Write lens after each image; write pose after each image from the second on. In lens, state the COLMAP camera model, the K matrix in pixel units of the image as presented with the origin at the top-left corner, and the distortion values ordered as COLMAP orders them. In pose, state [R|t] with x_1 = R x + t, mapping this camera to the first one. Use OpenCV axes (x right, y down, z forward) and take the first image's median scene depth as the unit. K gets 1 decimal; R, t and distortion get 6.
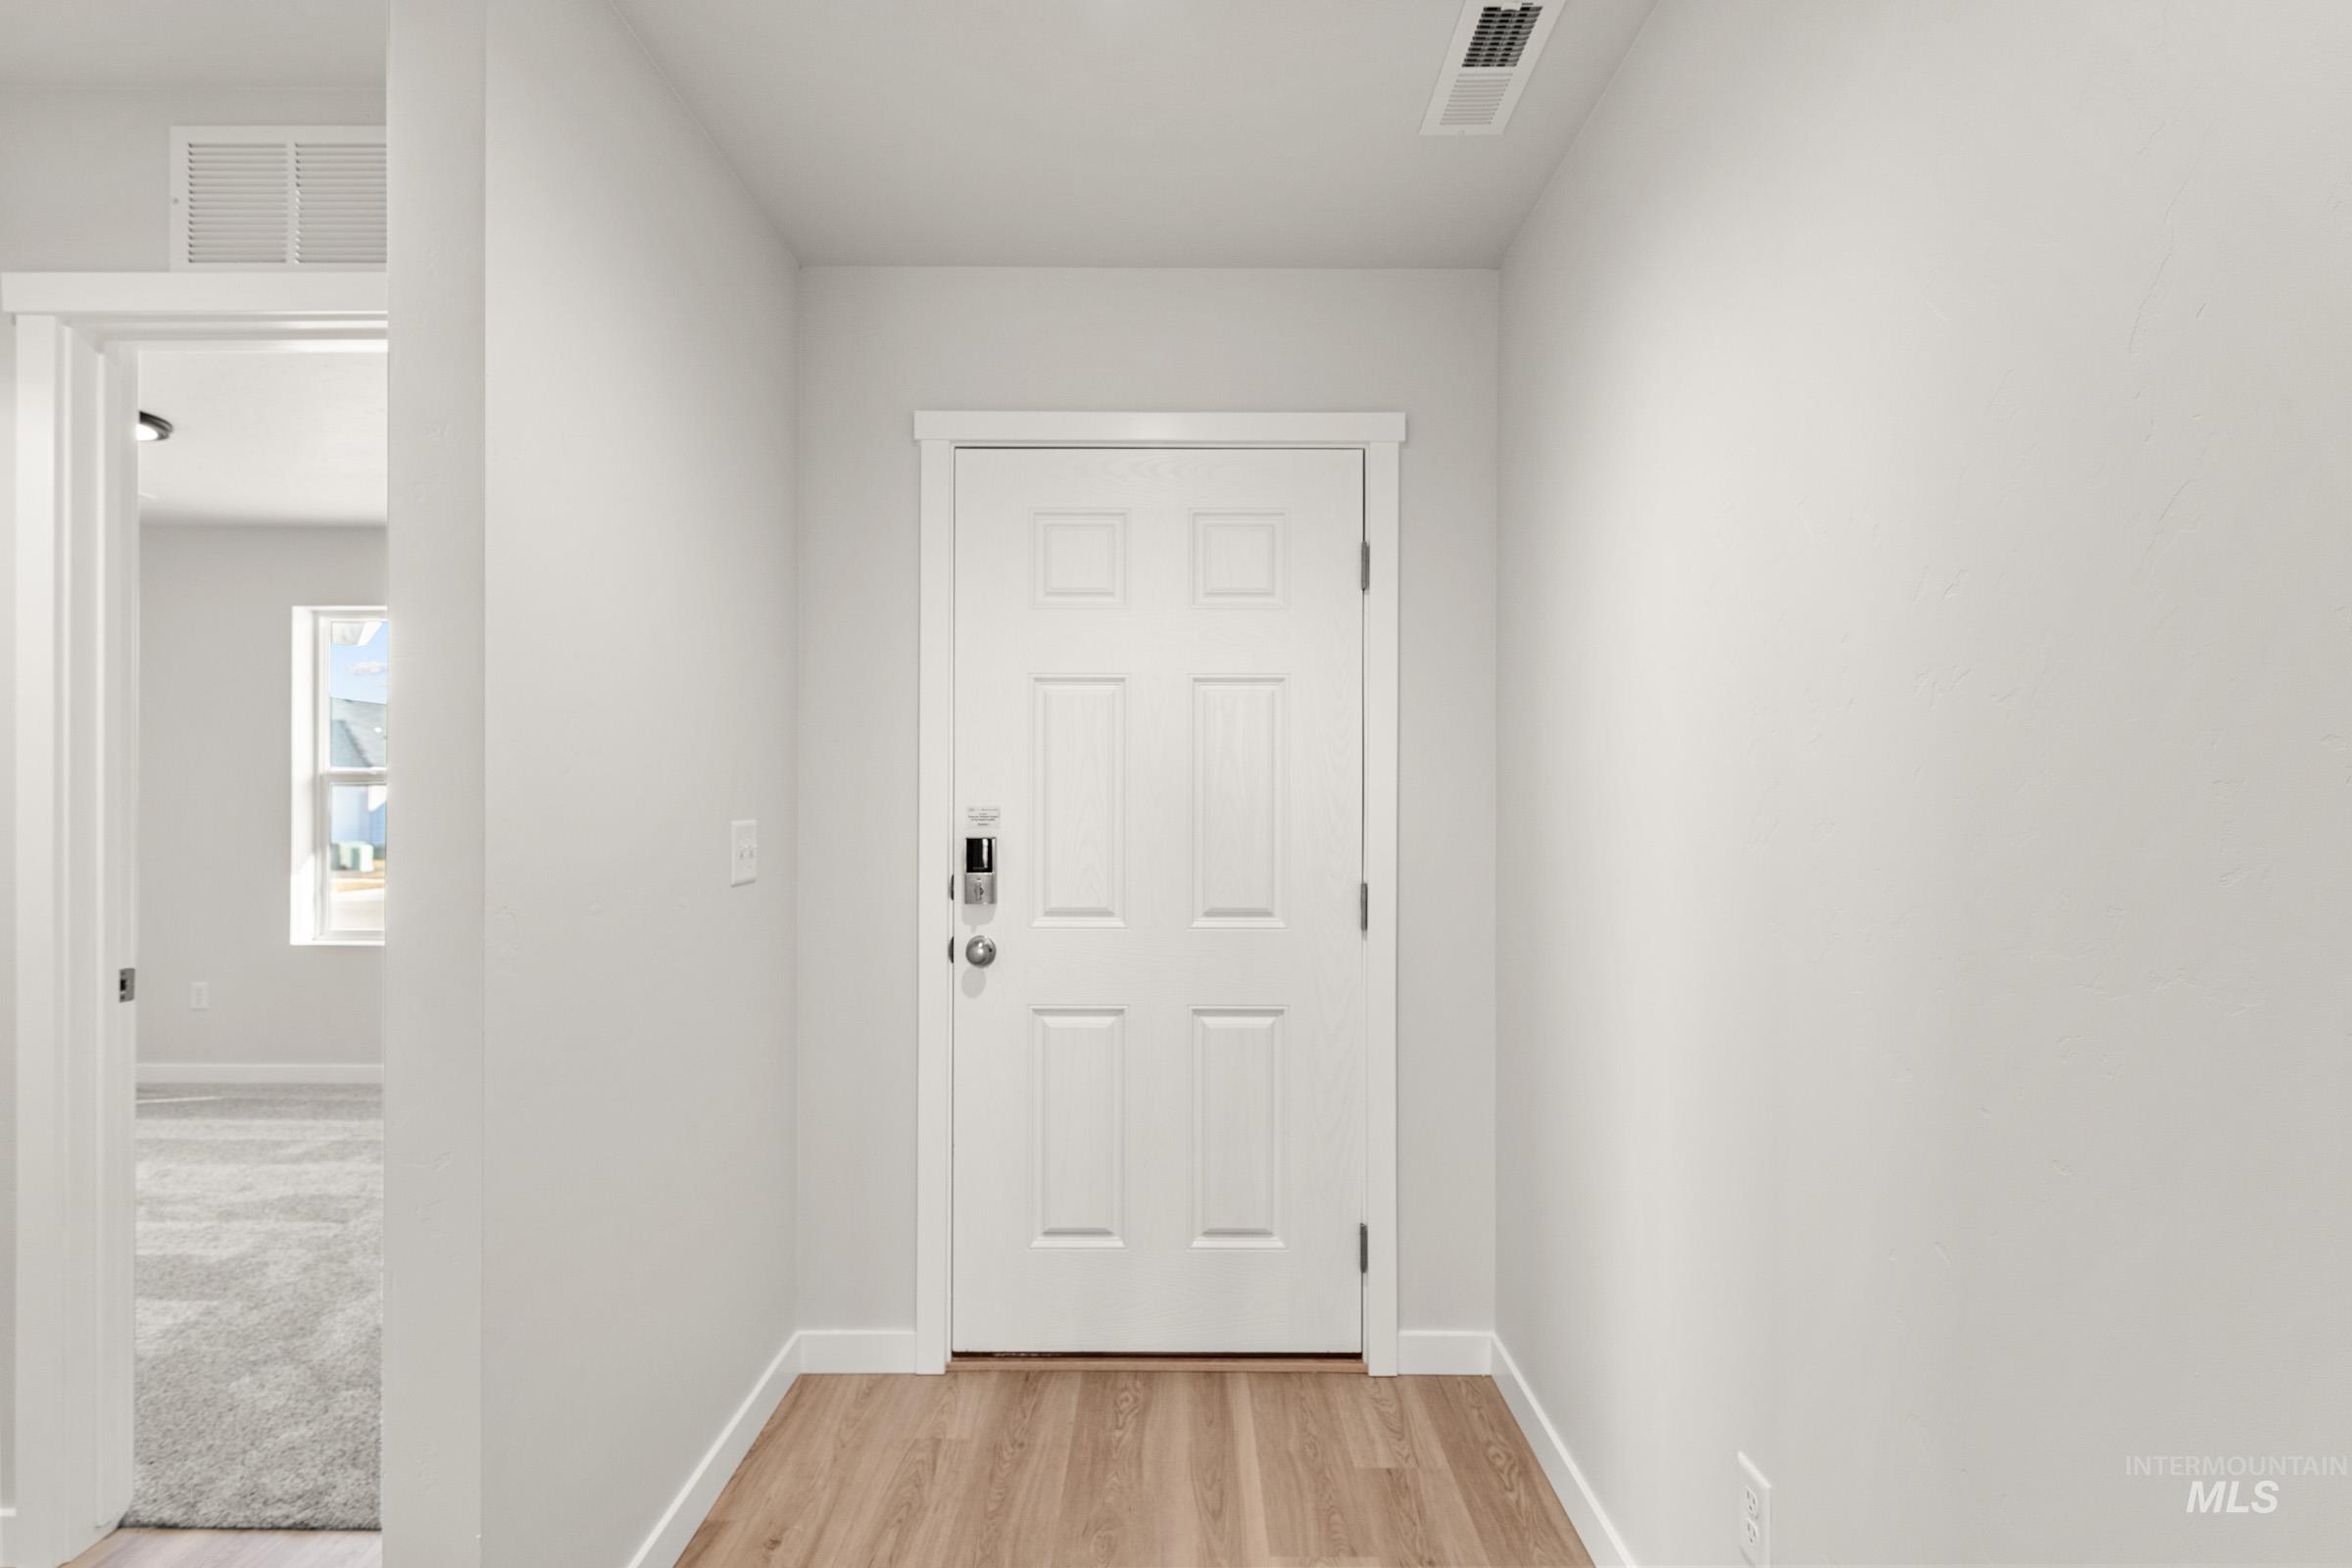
lens RADIAL K [[1146.4, 0, 1153.1], [0, 1146.4, 794.4], [0, 0, 1]] dist [0.004448, 0.000095]
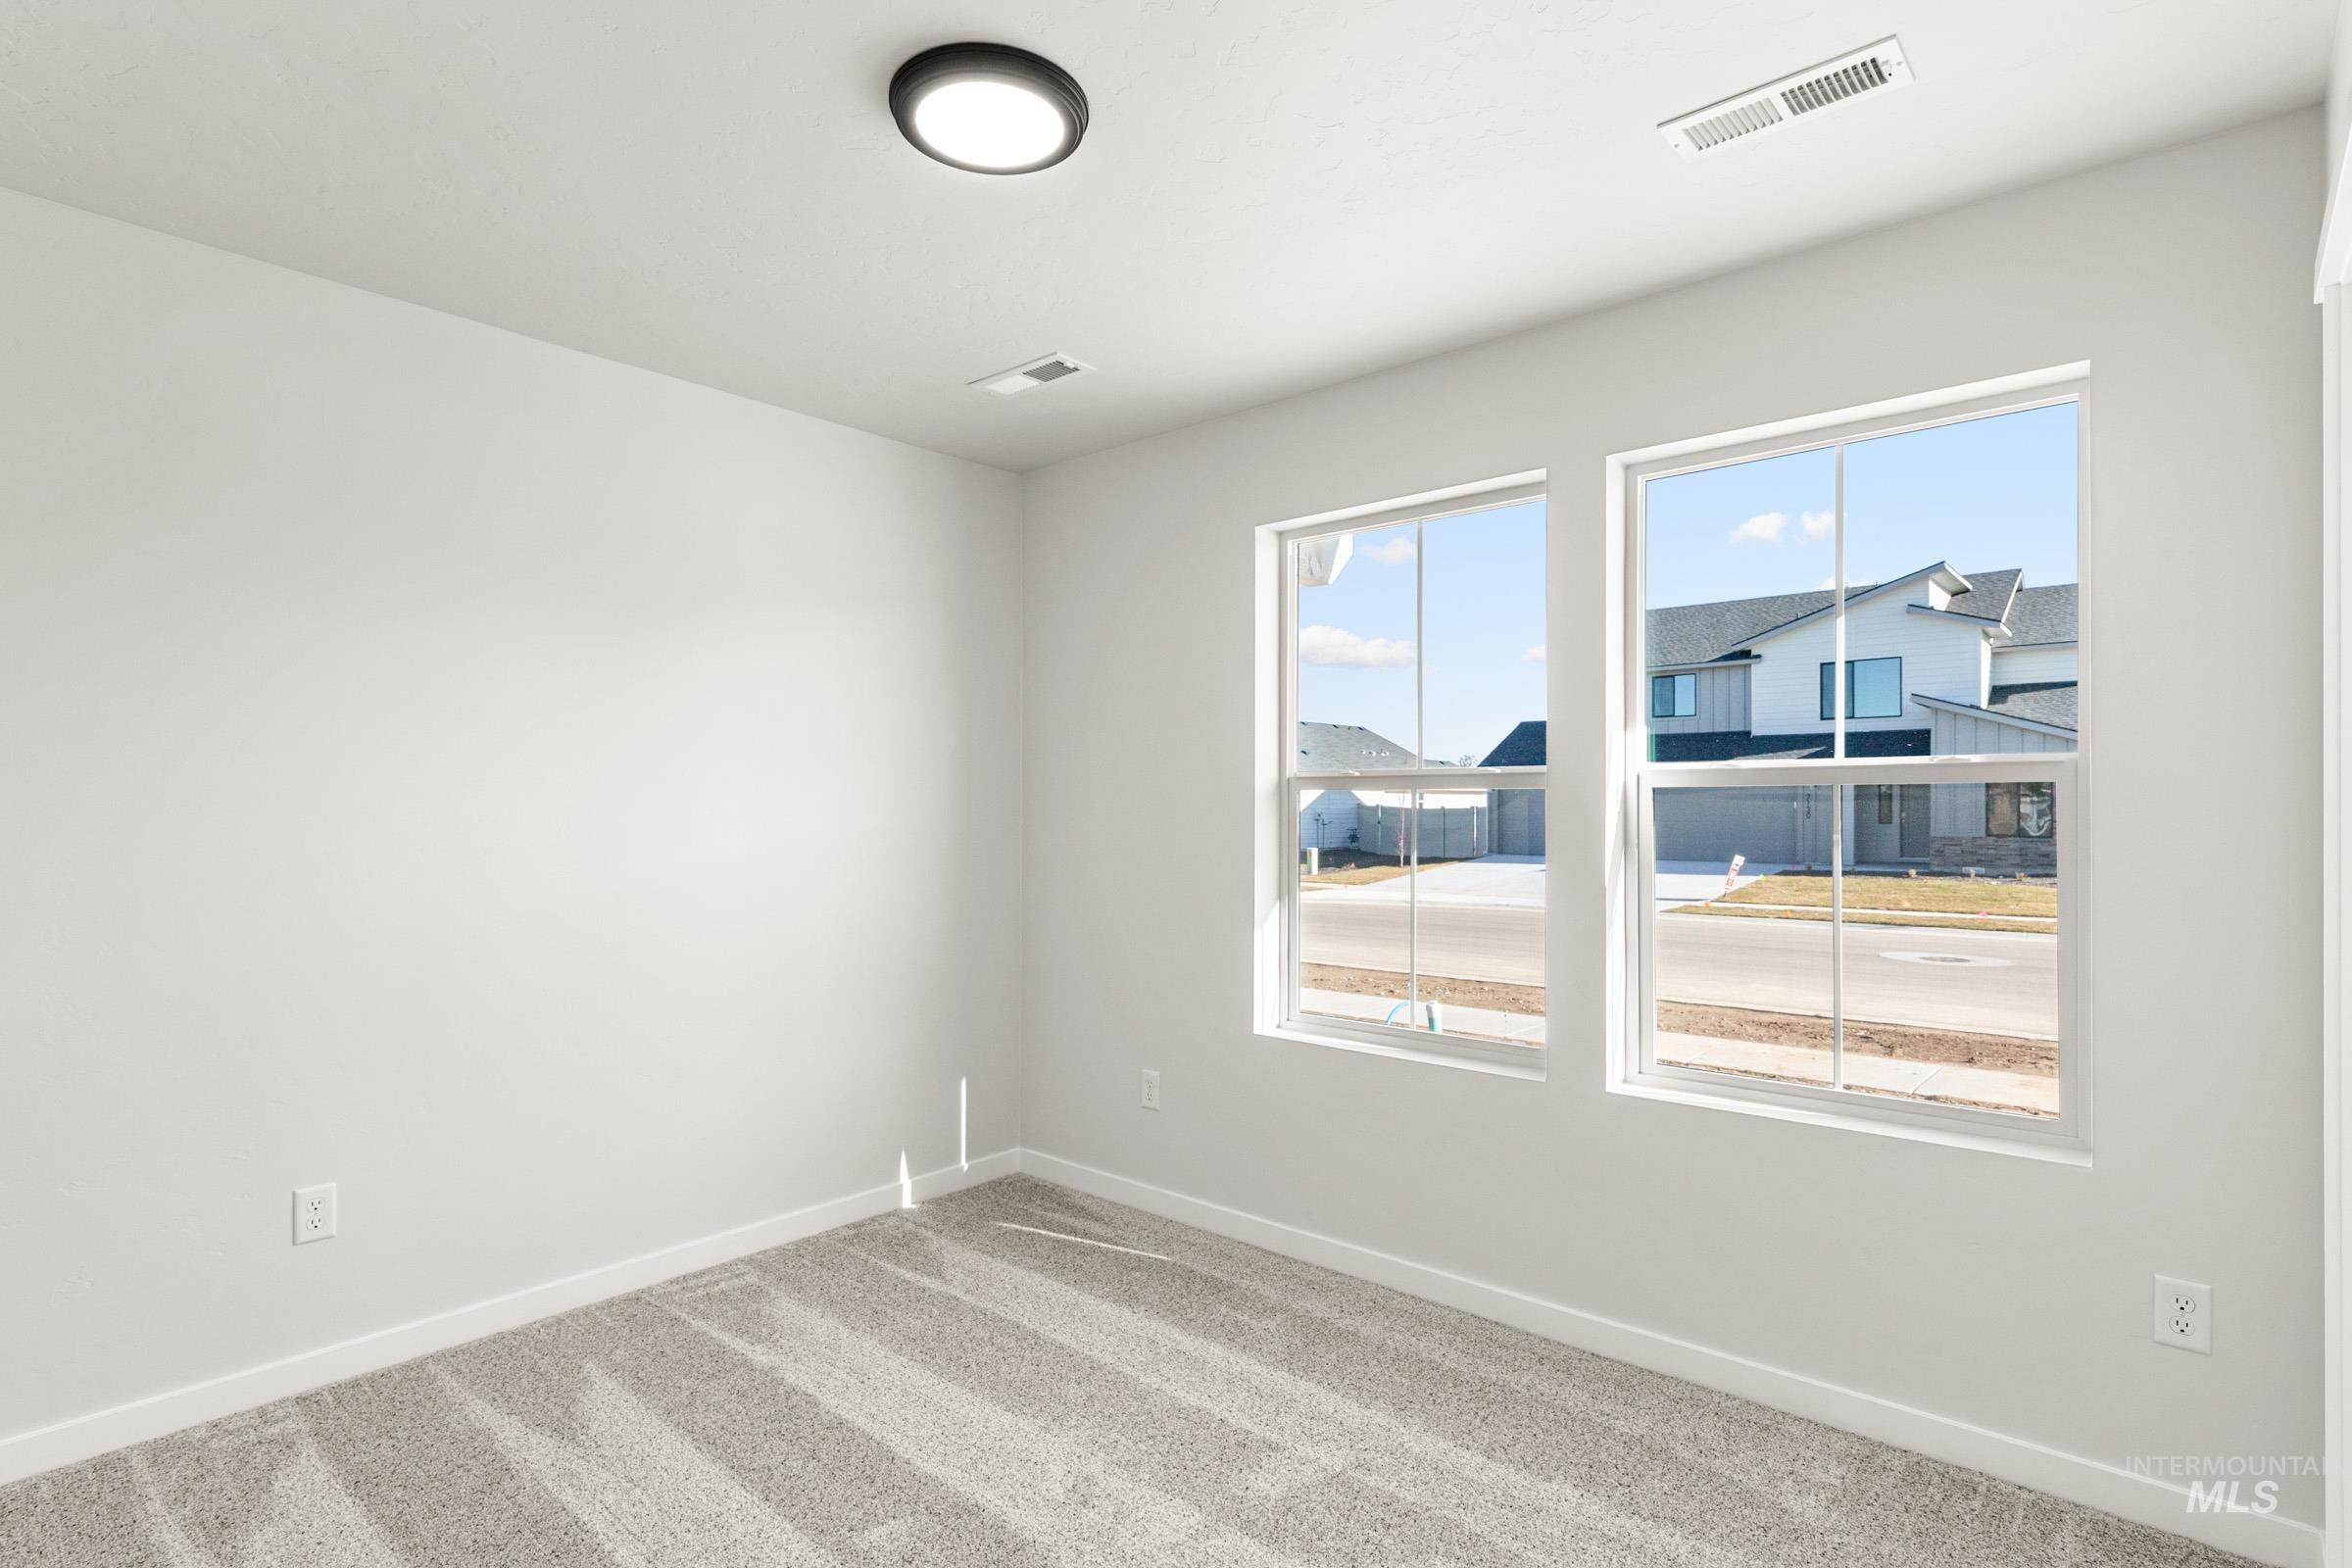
lens RADIAL K [[1146.4, 0, 1172.3], [0, 1146.4, 778.5], [0, 0, 1]] dist [0.004448, 0.000095]
pose [[0.763905, -0.001948, -0.645326, -0.358060], [0.005302, 0.999981, 0.003257, -0.021284], [0.645307, -0.005910, 0.763901, 0.464940]]
